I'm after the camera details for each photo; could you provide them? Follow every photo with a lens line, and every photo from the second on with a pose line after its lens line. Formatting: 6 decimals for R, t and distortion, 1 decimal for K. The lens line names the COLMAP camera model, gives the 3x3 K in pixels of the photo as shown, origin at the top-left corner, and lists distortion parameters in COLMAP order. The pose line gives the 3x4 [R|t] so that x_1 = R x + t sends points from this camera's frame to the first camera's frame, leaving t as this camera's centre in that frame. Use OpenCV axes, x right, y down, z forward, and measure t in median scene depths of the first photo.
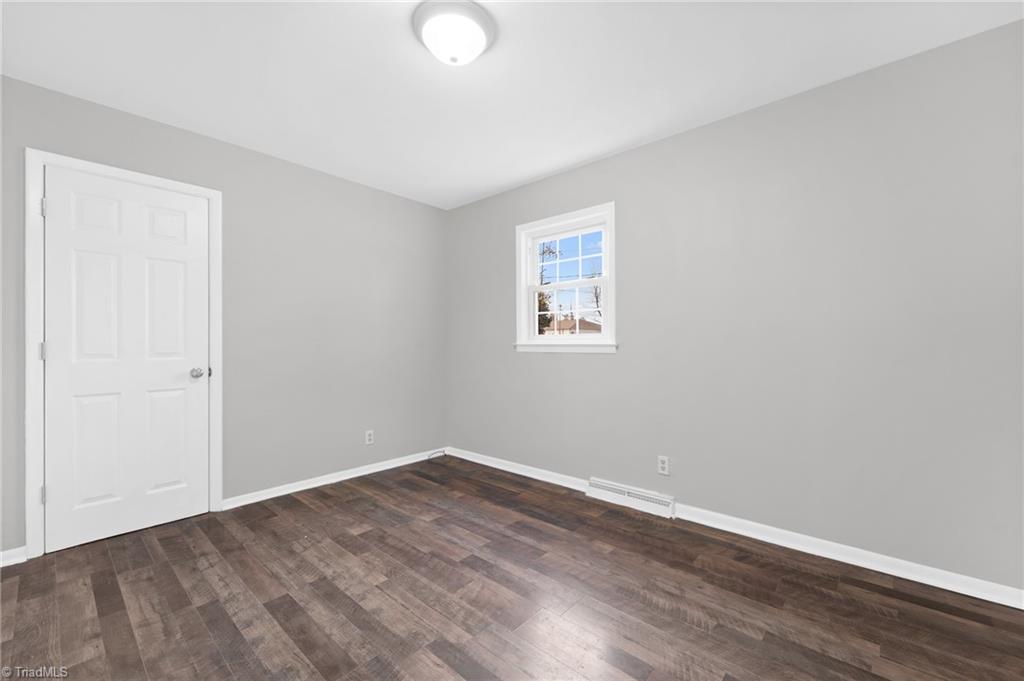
lens RADIAL K [[416.7, 0, 518.3], [0, 416.7, 343.6], [0, 0, 1]] dist [-0.002469, -0.002035]
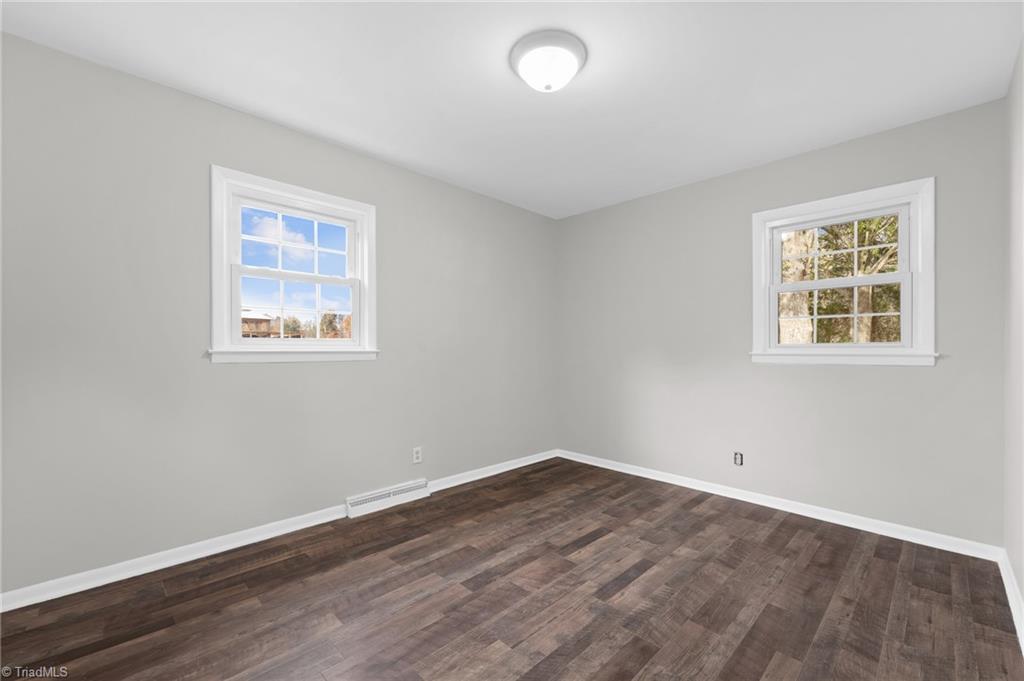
lens RADIAL K [[416.7, 0, 520.5], [0, 416.7, 348.8], [0, 0, 1]] dist [-0.002469, -0.002035]
pose [[0.059851, 0.002760, 0.998203, -1.107665], [-0.002220, 0.999994, -0.002631, -0.002098], [-0.998205, -0.002059, 0.059857, 0.897477]]
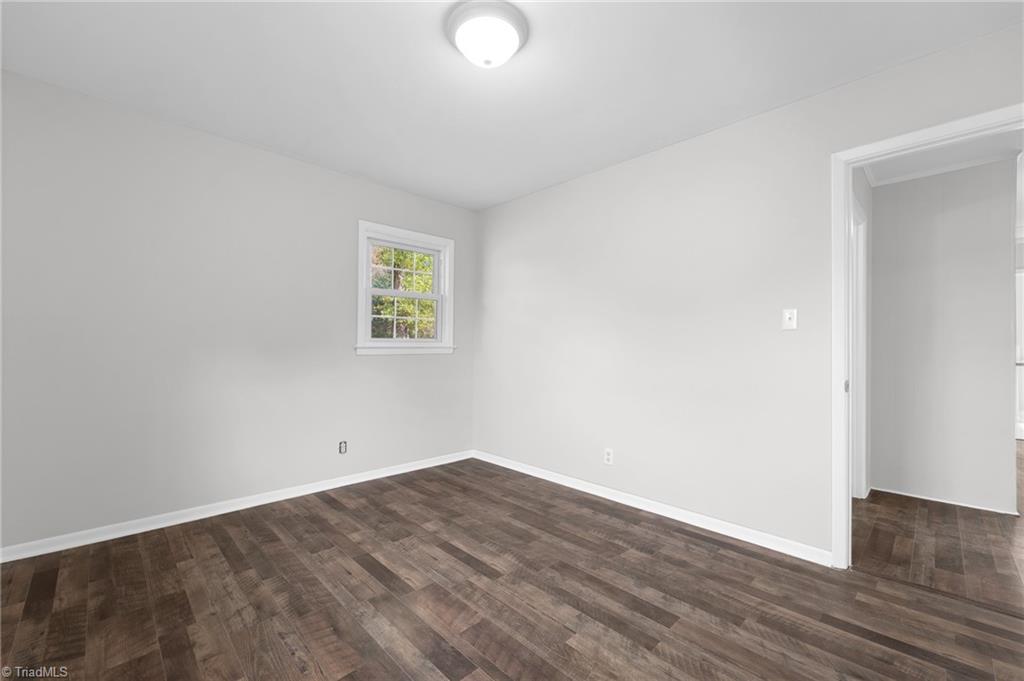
lens RADIAL K [[416.7, 0, 512.2], [0, 416.7, 335.2], [0, 0, 1]] dist [-0.002469, -0.002035]
pose [[-0.996829, -0.004910, 0.079427, -0.267457], [-0.006768, 0.999709, -0.023136, -0.002627], [-0.079290, -0.023600, -0.996572, 1.787848]]
